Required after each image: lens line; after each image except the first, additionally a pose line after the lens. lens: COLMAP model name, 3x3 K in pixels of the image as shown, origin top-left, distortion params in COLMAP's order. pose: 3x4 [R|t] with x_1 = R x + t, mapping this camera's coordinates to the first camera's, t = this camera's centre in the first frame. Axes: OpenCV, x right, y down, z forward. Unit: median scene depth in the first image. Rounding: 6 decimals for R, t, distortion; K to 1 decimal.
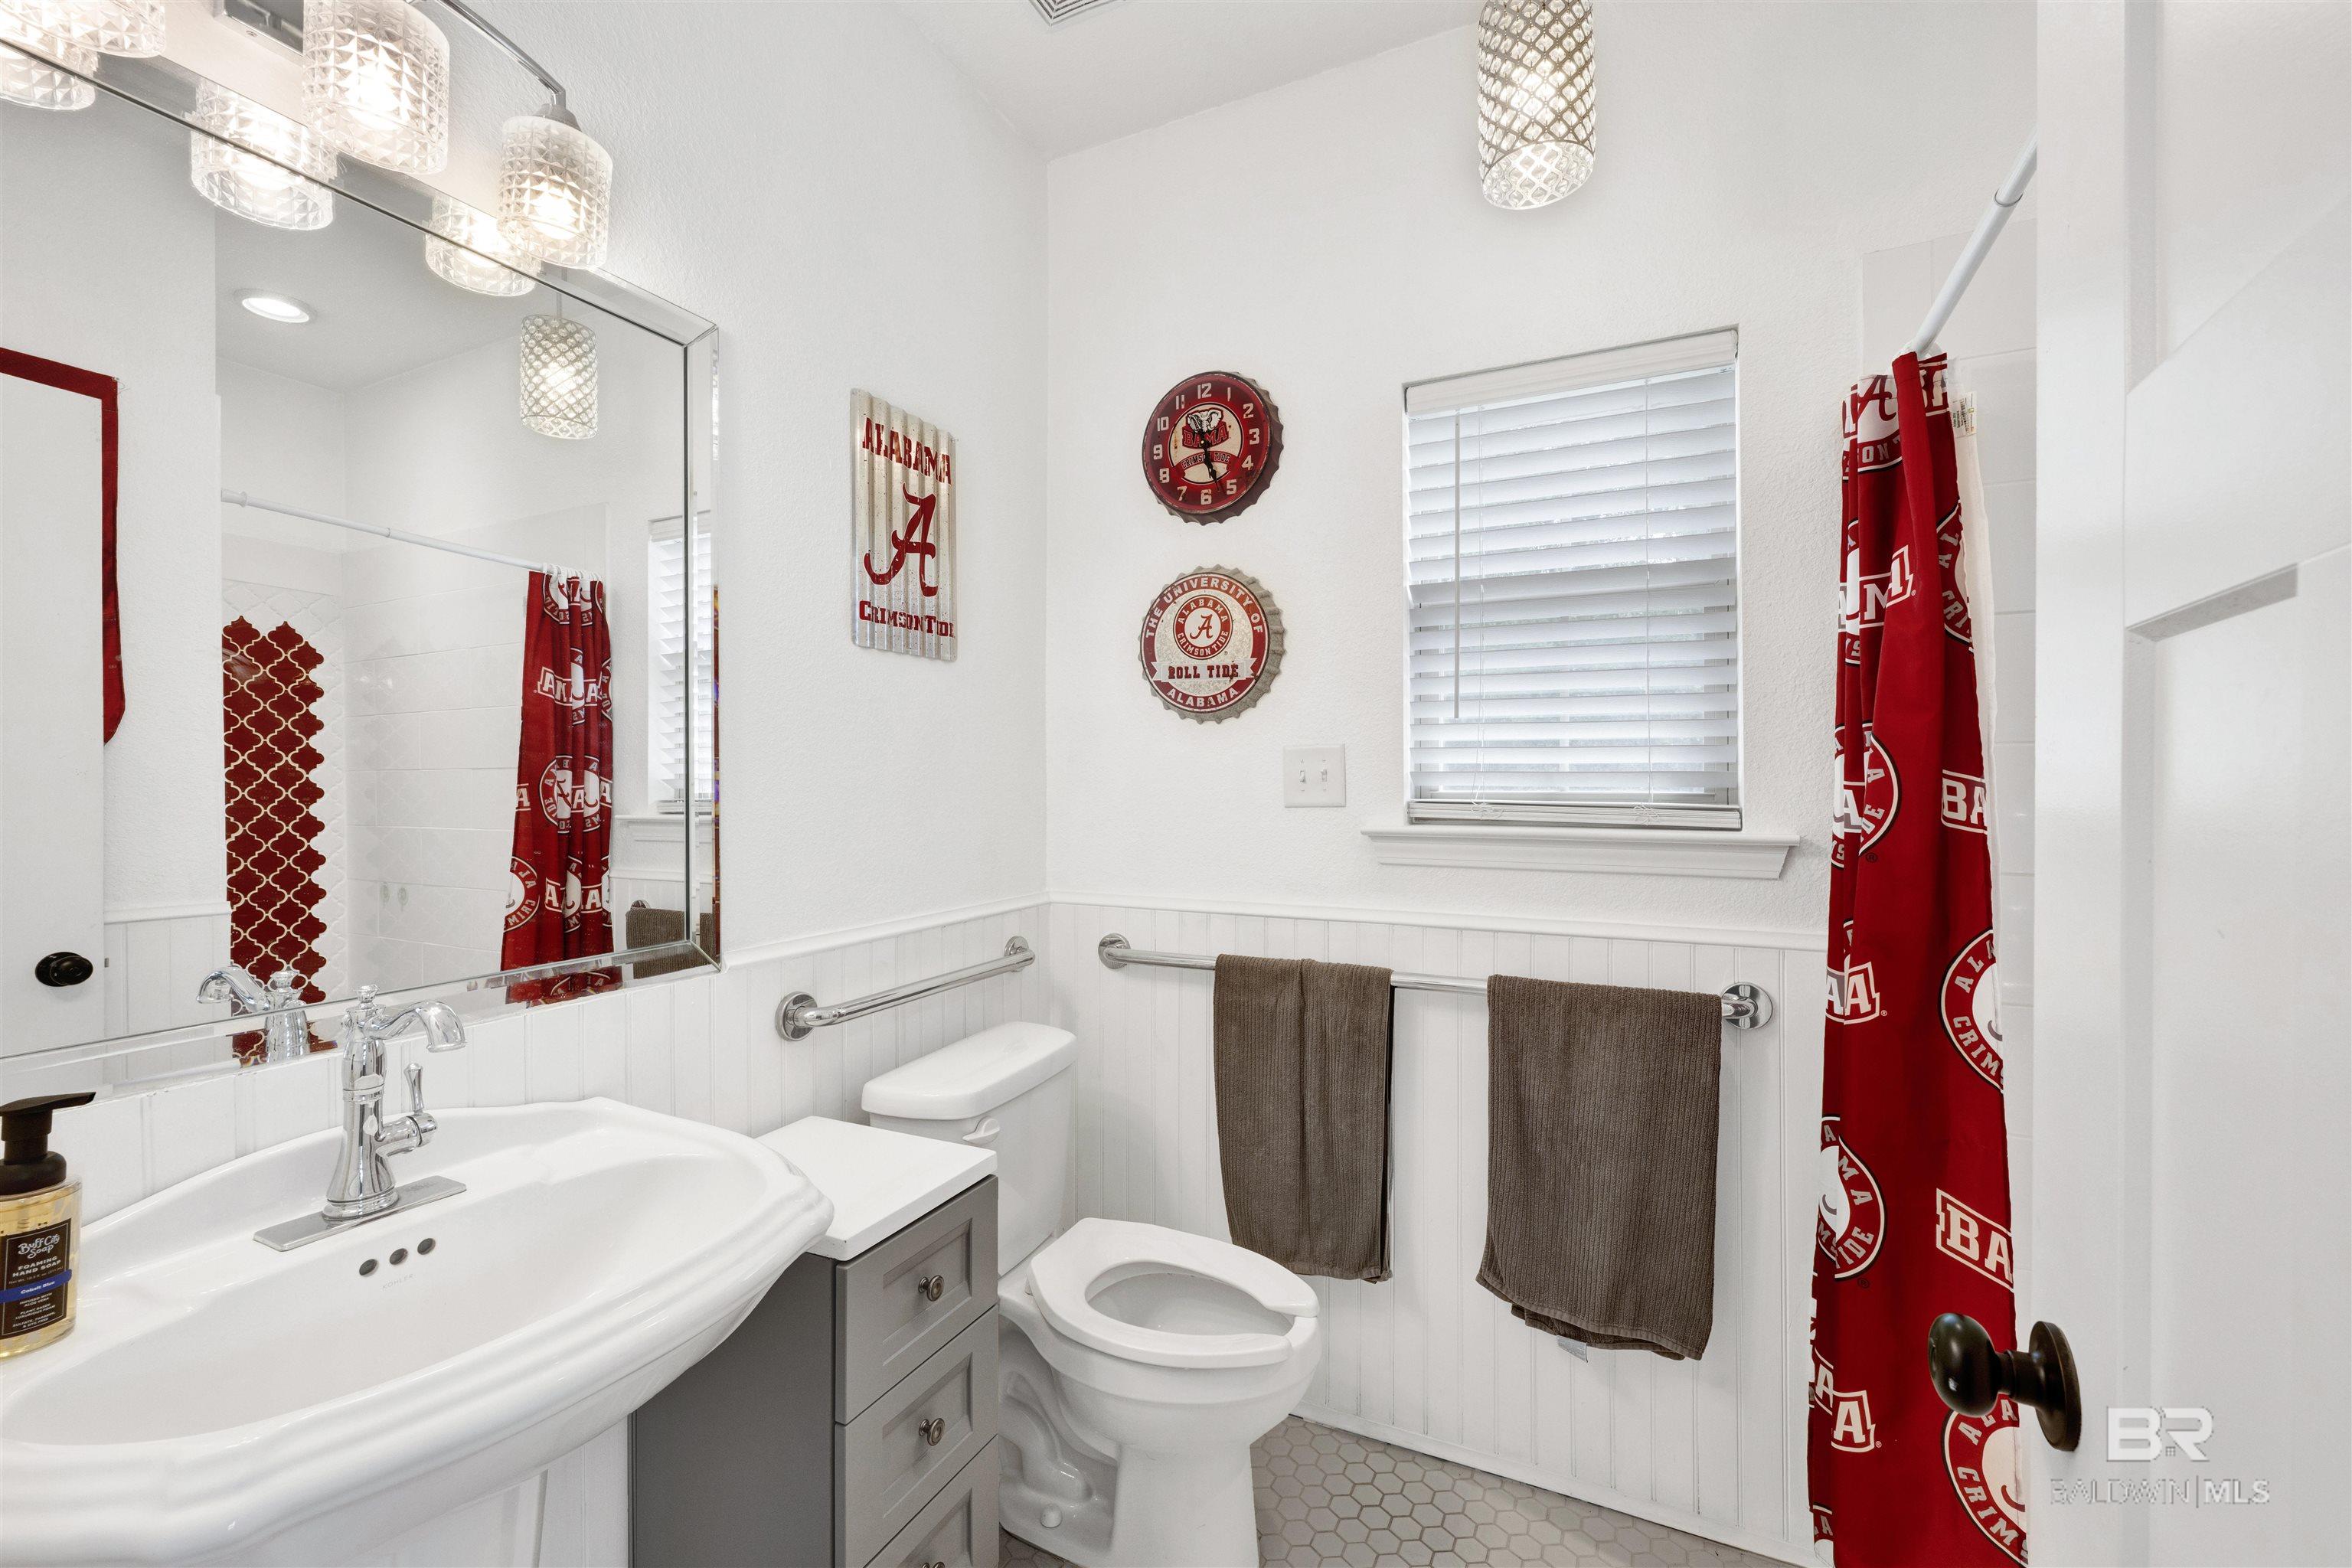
lens RADIAL K [[934.2, 0, 1179.8], [0, 934.2, 789.2], [0, 0, 1]] dist [0.001700, -0.000047]
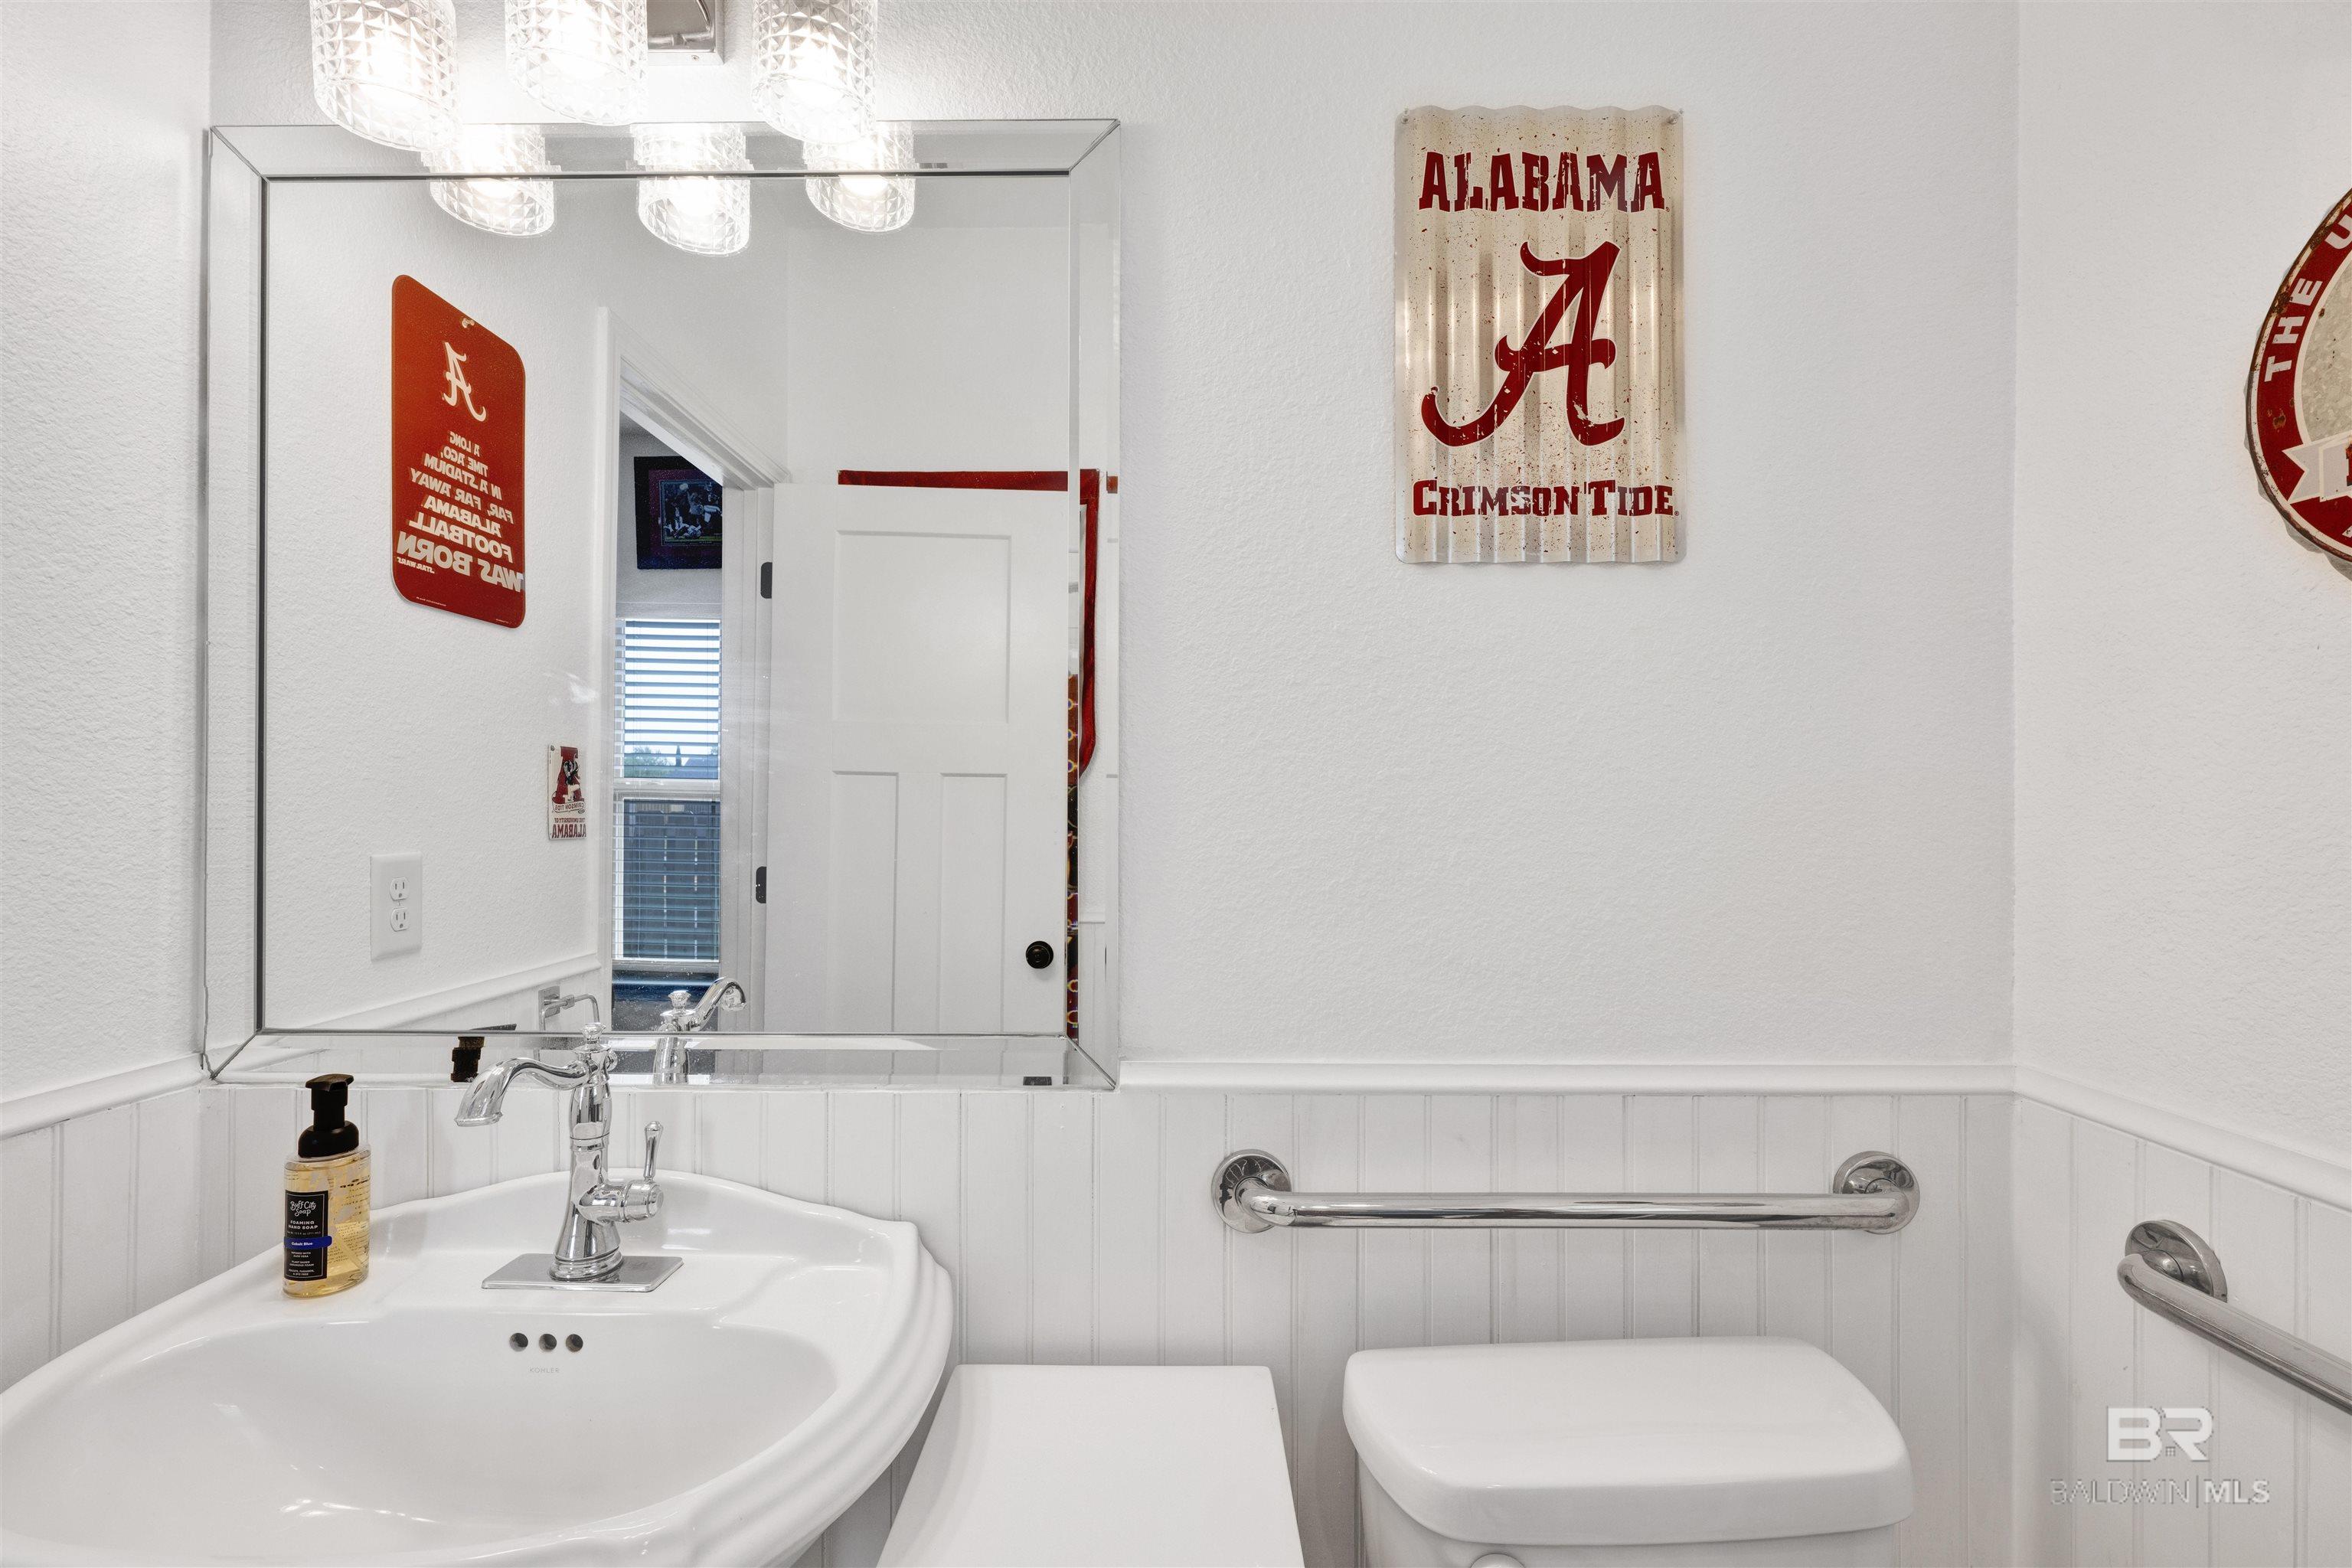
lens RADIAL K [[1078.4, 0, 1180.0], [0, 1078.4, 808.1], [0, 0, 1]] dist [-0.000300, 0.000485]
pose [[0.438114, -0.001331, -0.898918, 0.166707], [-0.013493, 0.999877, -0.008057, 0.001172], [0.898818, 0.015659, 0.438042, 0.551572]]
